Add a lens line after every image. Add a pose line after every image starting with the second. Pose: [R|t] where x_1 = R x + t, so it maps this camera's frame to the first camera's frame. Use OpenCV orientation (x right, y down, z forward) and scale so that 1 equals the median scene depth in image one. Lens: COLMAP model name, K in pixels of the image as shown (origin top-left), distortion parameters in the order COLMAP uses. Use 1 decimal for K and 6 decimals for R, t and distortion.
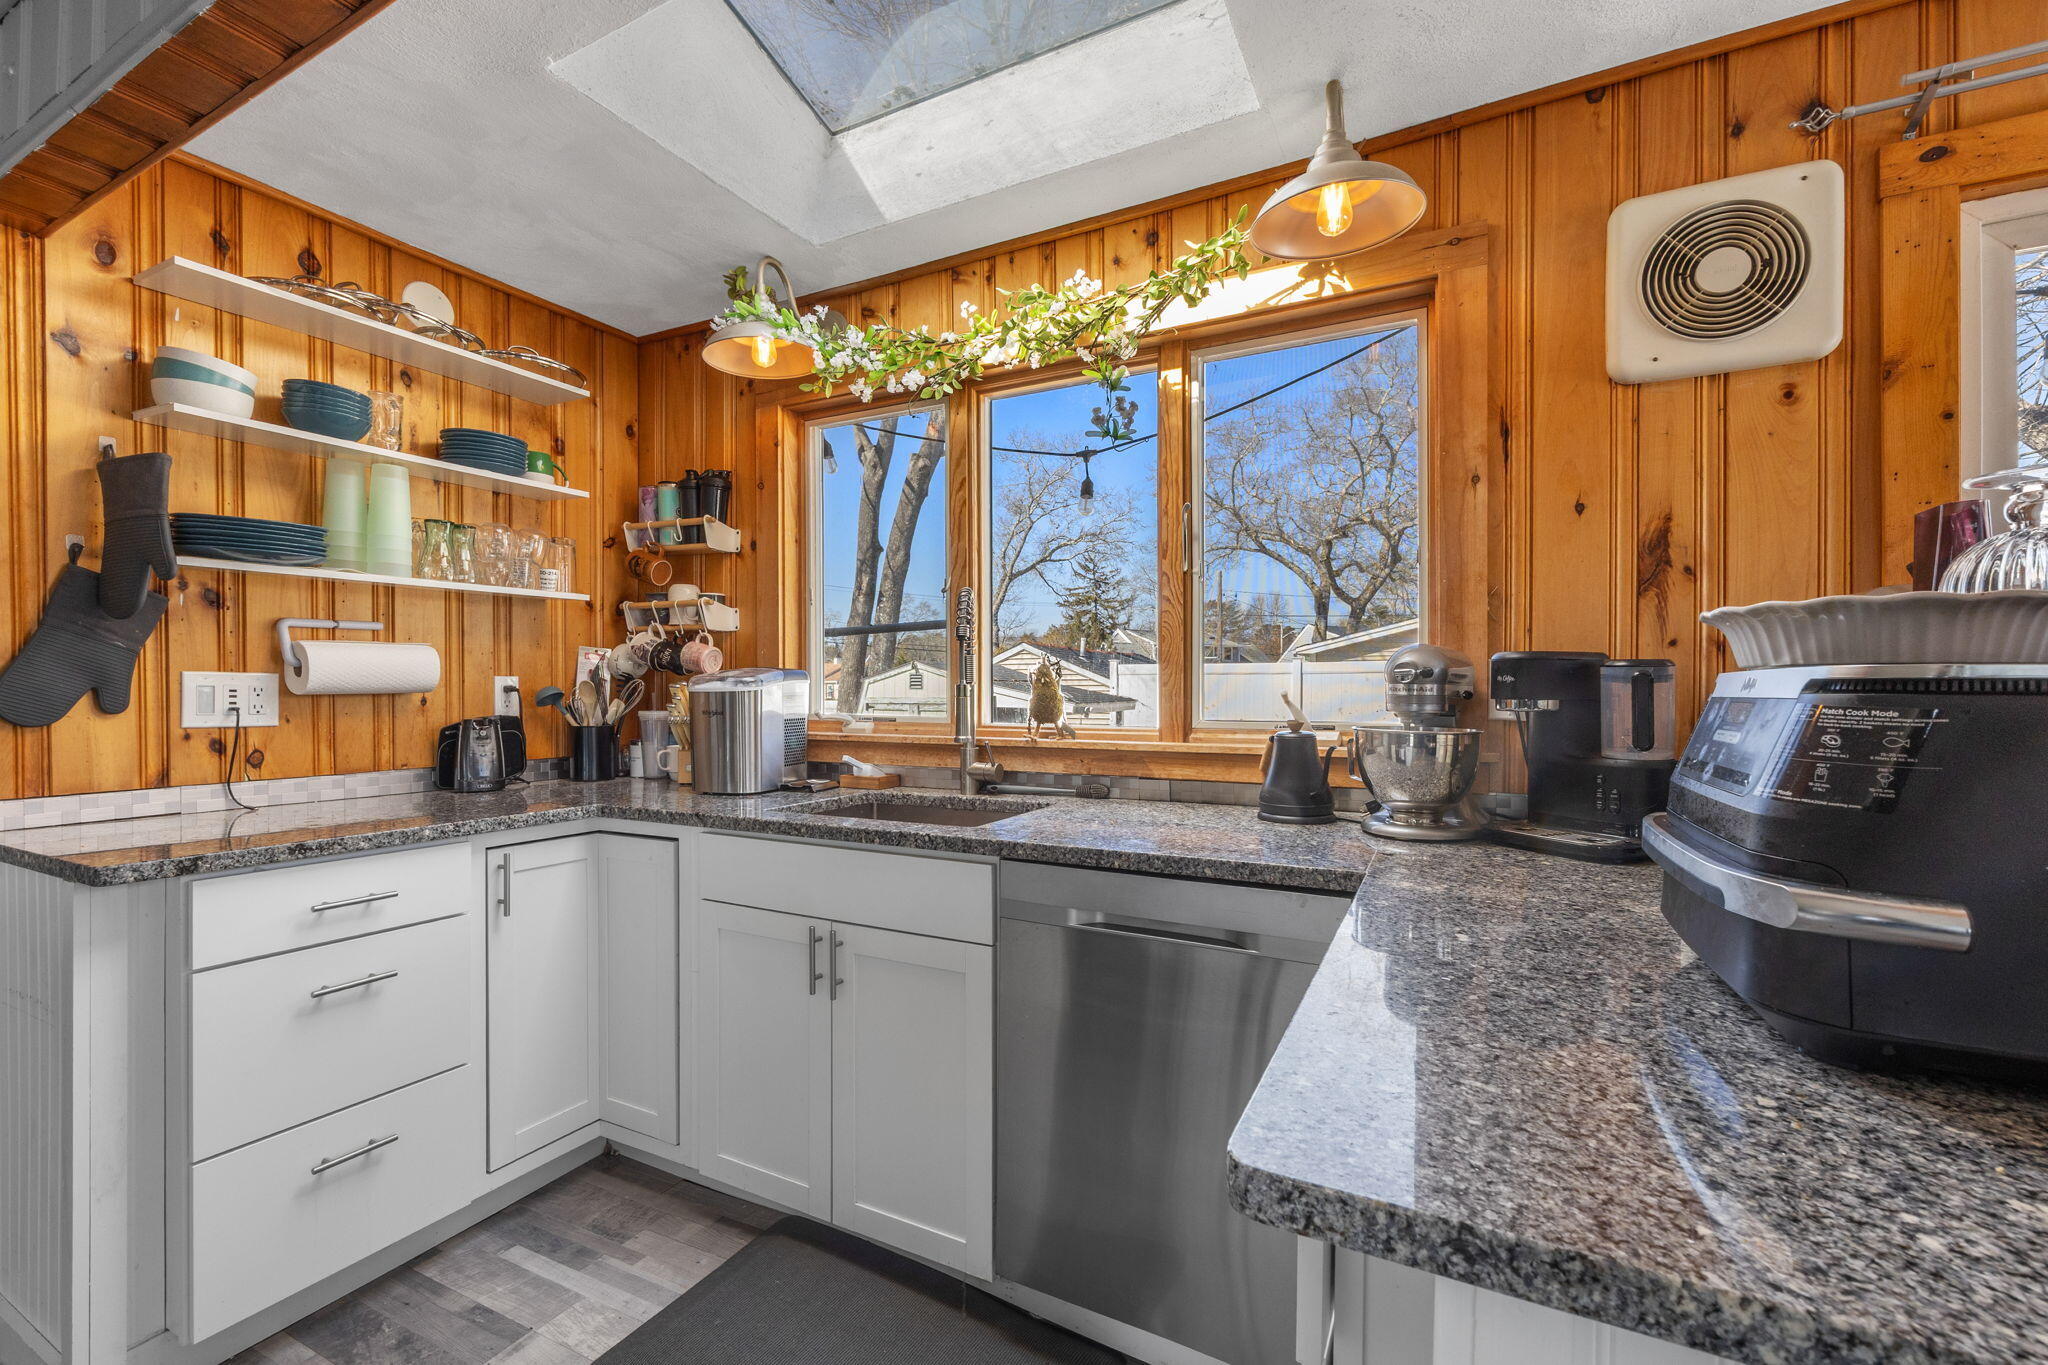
lens RADIAL K [[777.3, 0, 1050.3], [0, 777.3, 698.6], [0, 0, 1]] dist [0.001006, 0.000173]
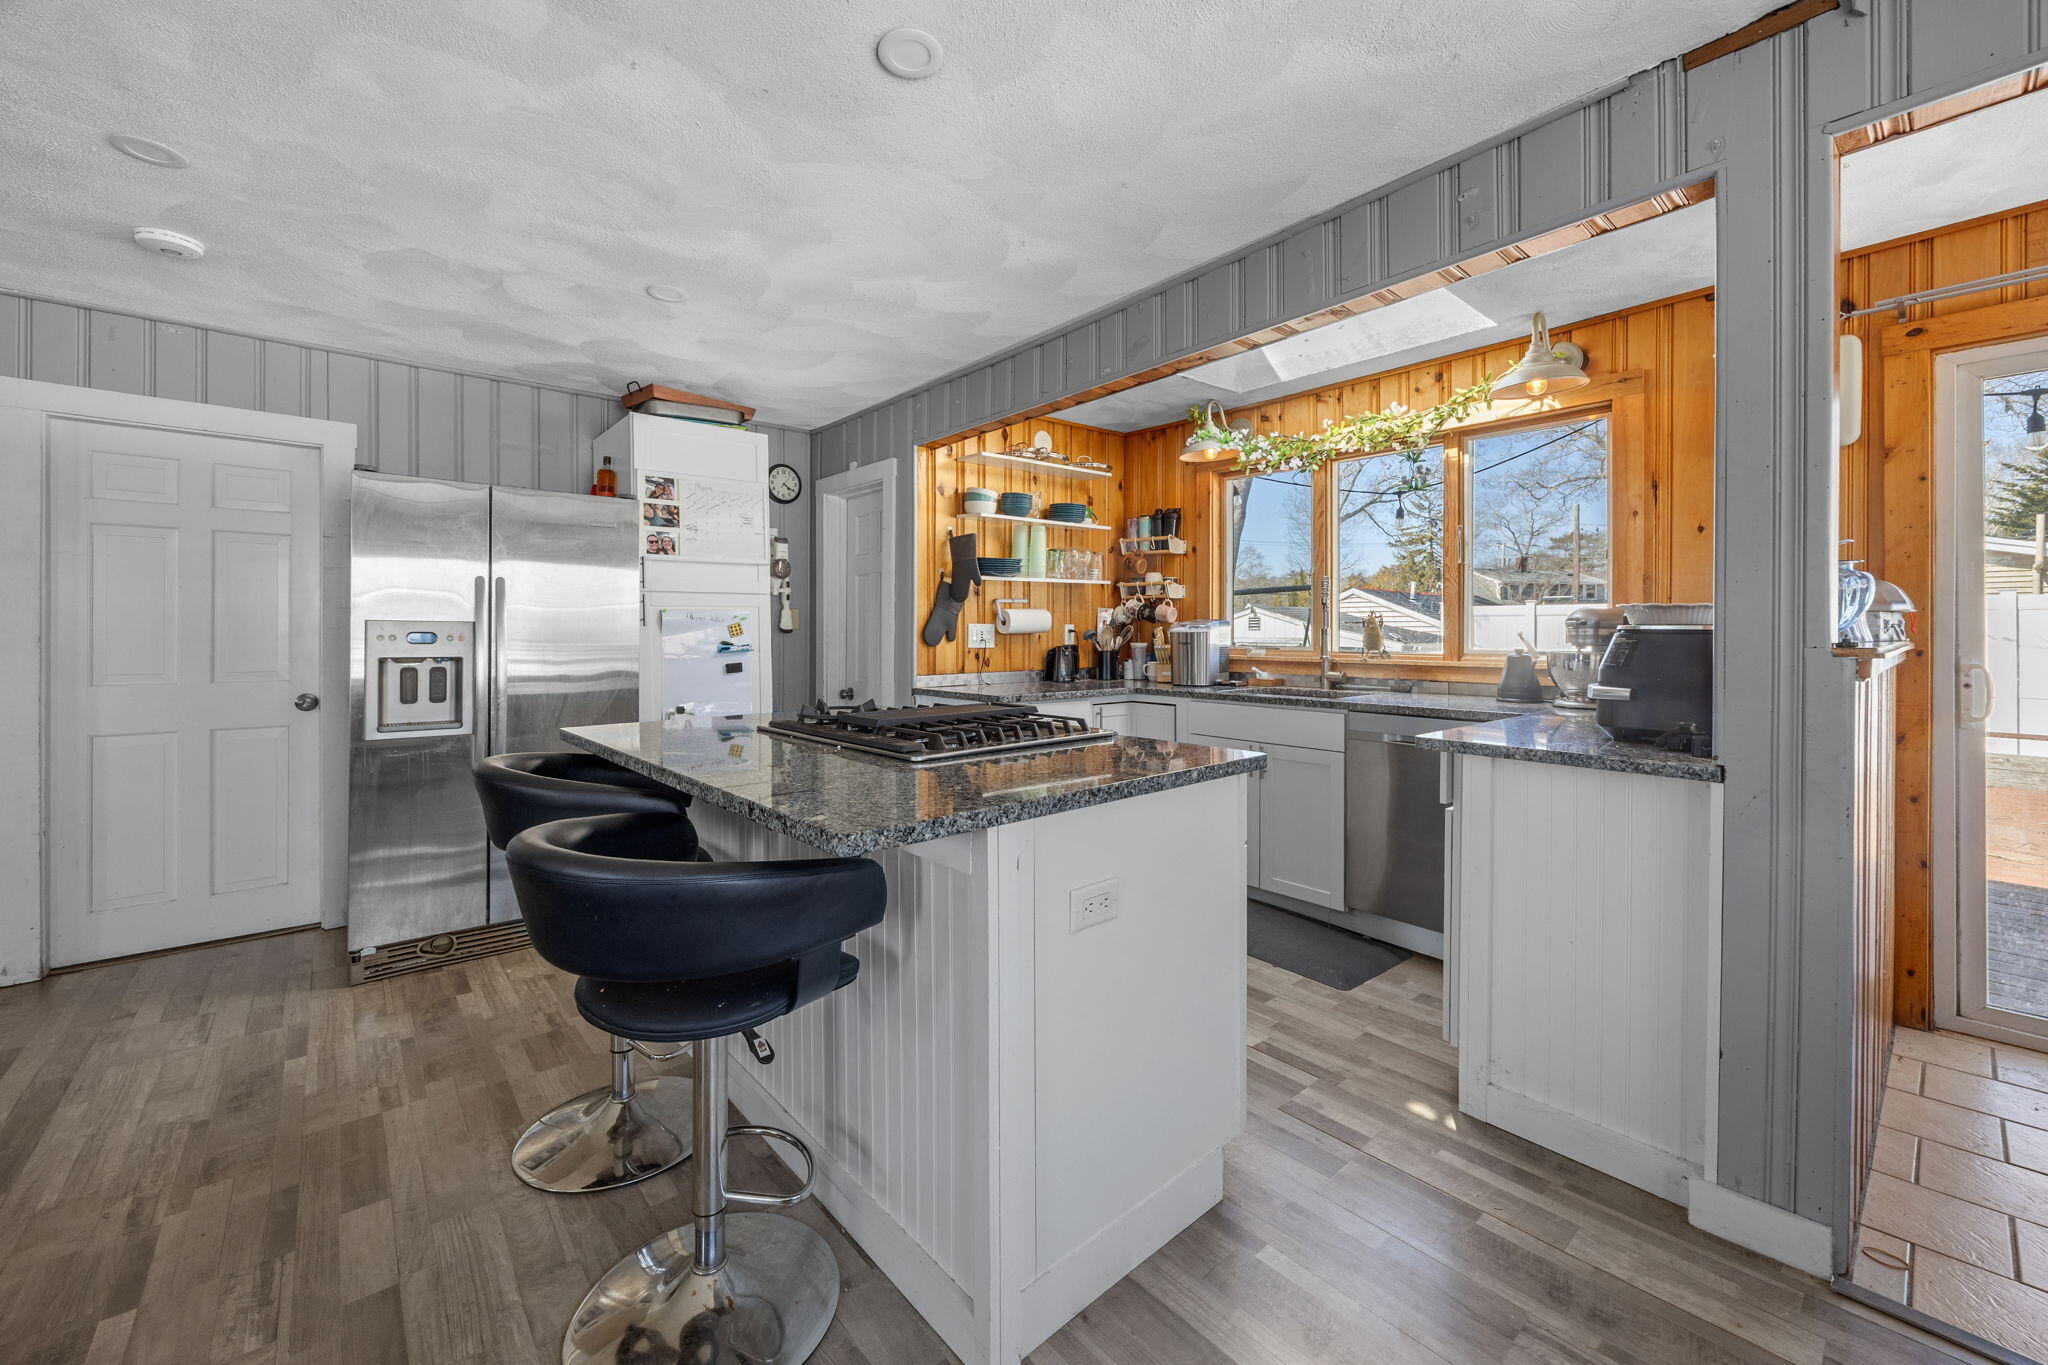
lens RADIAL K [[783.8, 0, 1037.2], [0, 783.8, 640.0], [0, 0, 1]] dist [0.001467, 0.000266]
pose [[0.915684, 0.004629, -0.401871, 0.012328], [-0.004127, 0.999989, 0.002115, 0.007613], [0.401877, -0.000278, 0.915694, -0.949622]]
